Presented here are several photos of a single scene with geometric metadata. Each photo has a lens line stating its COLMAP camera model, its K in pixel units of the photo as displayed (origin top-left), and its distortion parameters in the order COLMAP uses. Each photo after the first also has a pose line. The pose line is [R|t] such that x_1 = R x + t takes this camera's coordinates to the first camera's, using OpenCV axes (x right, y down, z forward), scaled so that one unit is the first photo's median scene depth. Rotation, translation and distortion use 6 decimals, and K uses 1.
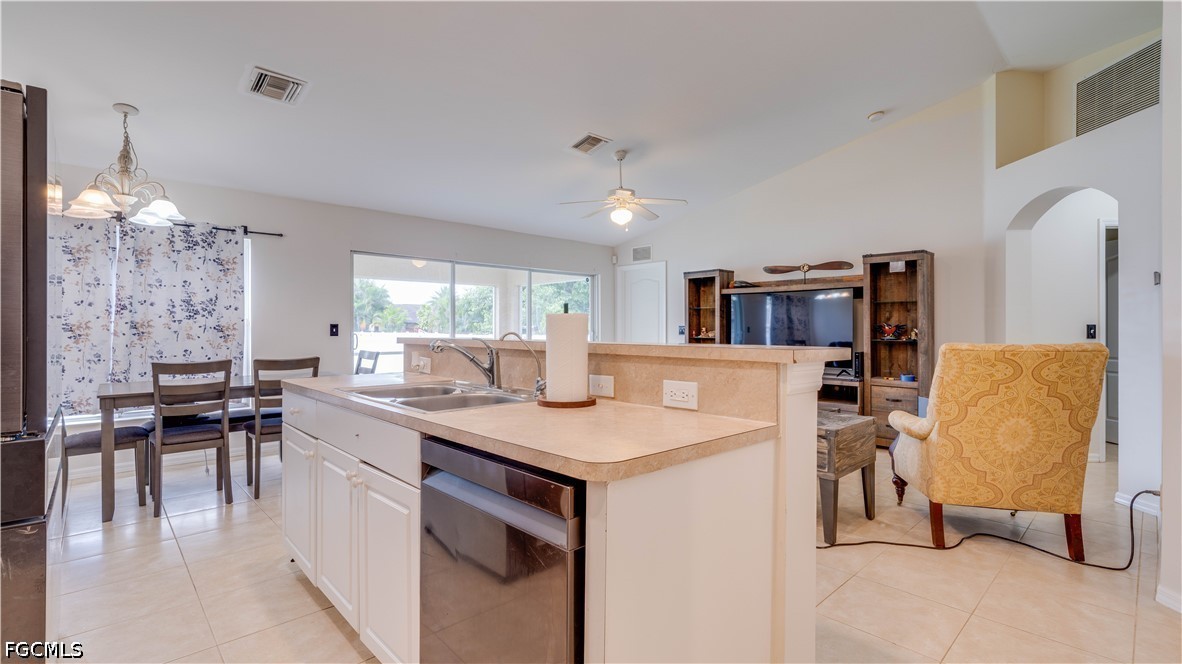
lens RADIAL K [[528.4, 0, 593.2], [0, 528.4, 326.1], [0, 0, 1]] dist [-0.001312, -0.000207]
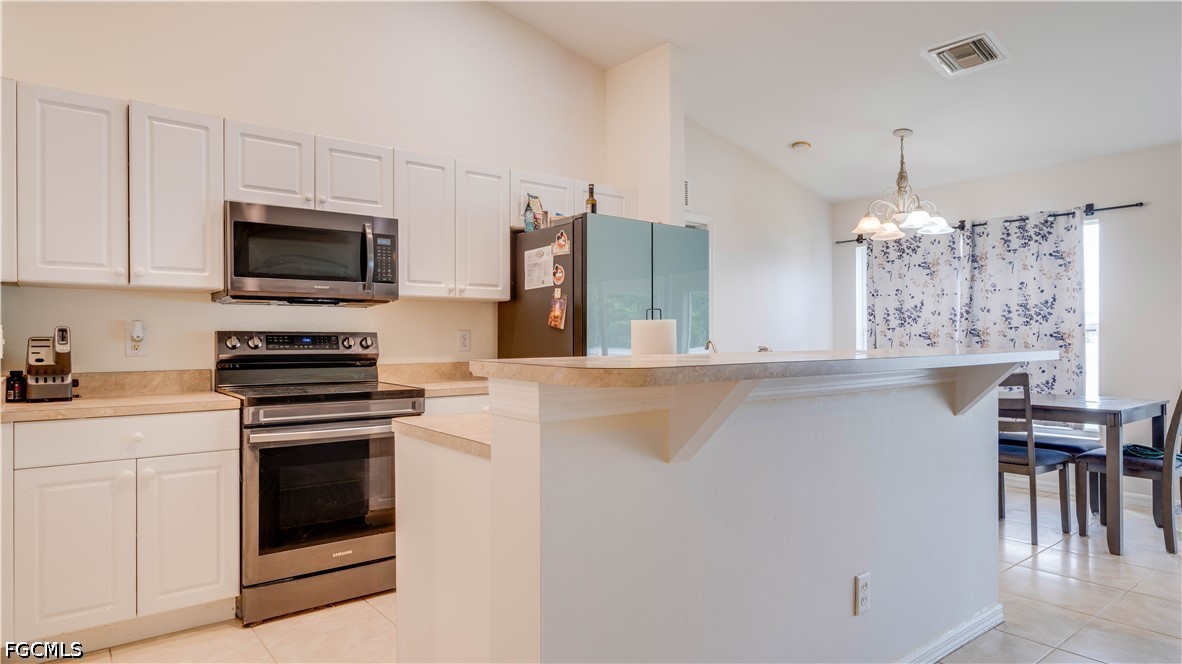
lens RADIAL K [[673.9, 0, 587.7], [0, 673.9, 336.6], [0, 0, 1]] dist [0.004267, 0.000104]
pose [[-0.083515, -0.003696, -0.996500, 0.400968], [0.008251, 0.999956, -0.004400, 0.004281], [0.996472, -0.008589, -0.083481, 0.349649]]
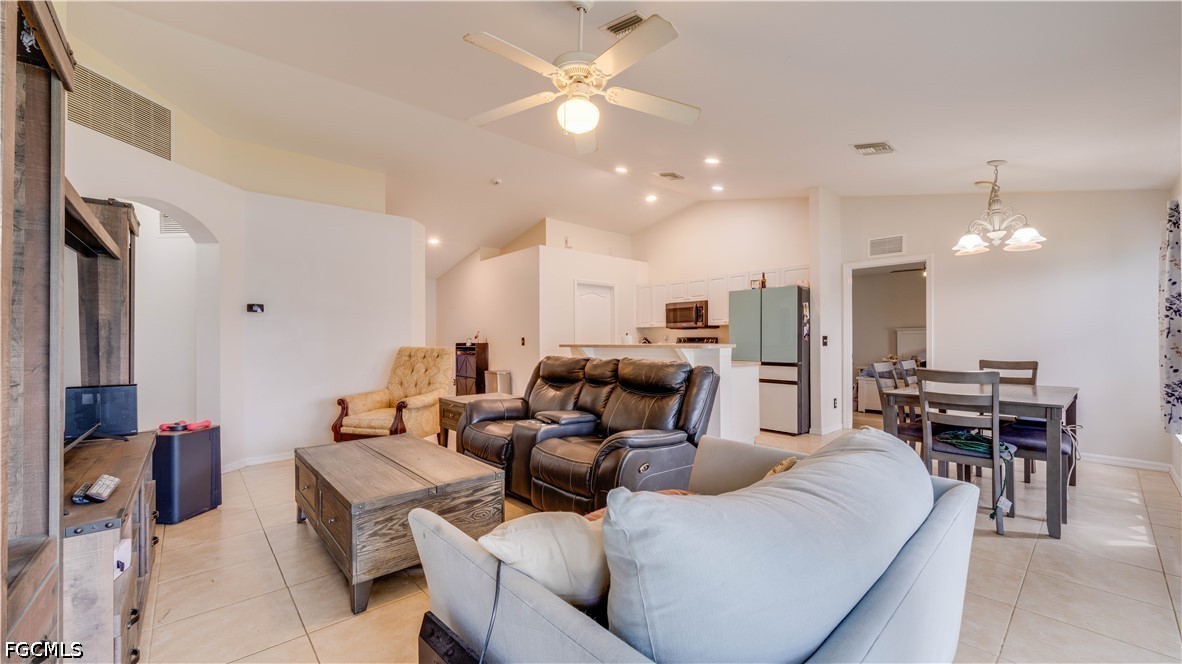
lens RADIAL K [[452.1, 0, 595.6], [0, 452.1, 335.8], [0, 0, 1]] dist [-0.003305, -0.001066]
pose [[-0.999591, 0.003702, 0.028362, 0.024774], [0.003314, 0.999901, -0.013699, 0.008713], [-0.028409, -0.013599, -0.999504, 1.545887]]
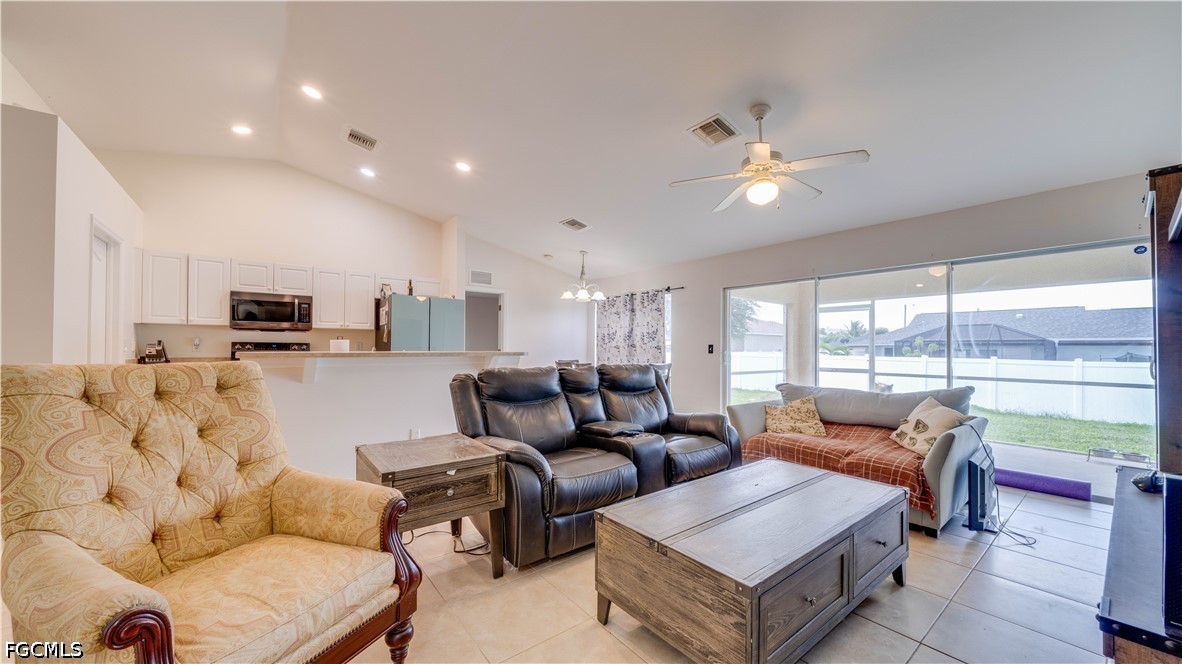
lens RADIAL K [[421.2, 0, 587.6], [0, 421.2, 340.3], [0, 0, 1]] dist [-0.004226, -0.000422]
pose [[-0.089568, -0.018093, -0.995816, 0.707447], [-0.001558, 0.999836, -0.018026, 0.006145], [0.995979, -0.000063, -0.089582, 0.878744]]
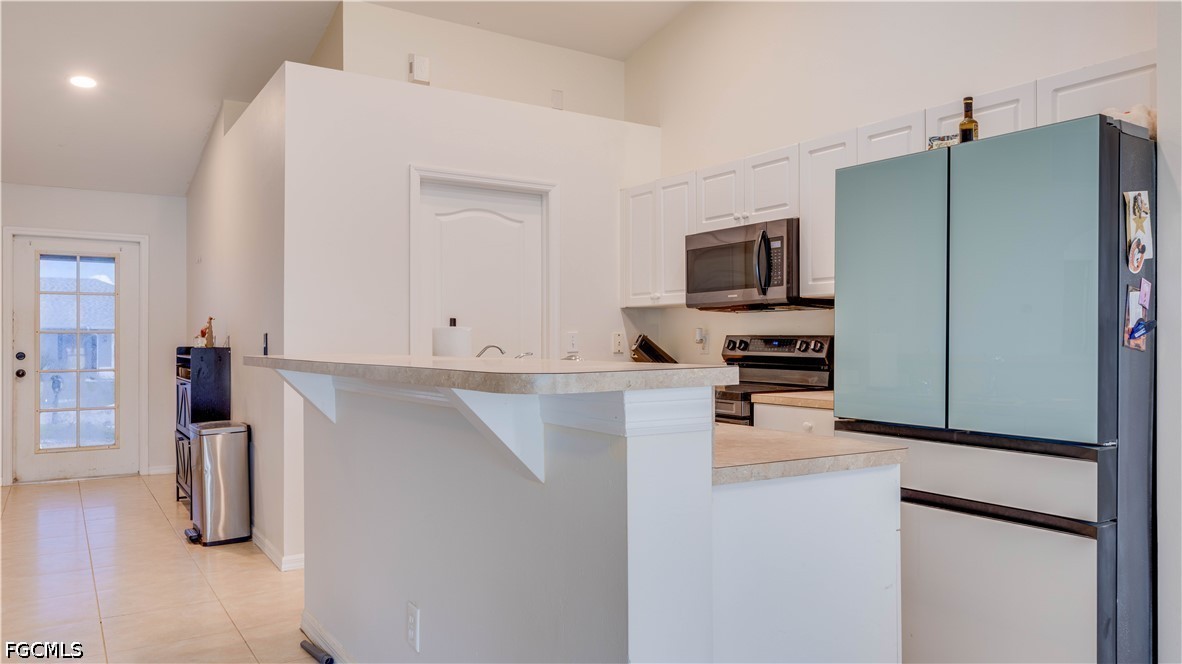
lens RADIAL K [[843.6, 0, 573.9], [0, 843.6, 334.2], [0, 0, 1]] dist [0.004547, 0.004298]
pose [[-0.982162, -0.000203, 0.188038, -0.229794], [-0.002607, 0.999918, -0.012539, 0.004860], [-0.188020, -0.012806, -0.982082, 0.969072]]
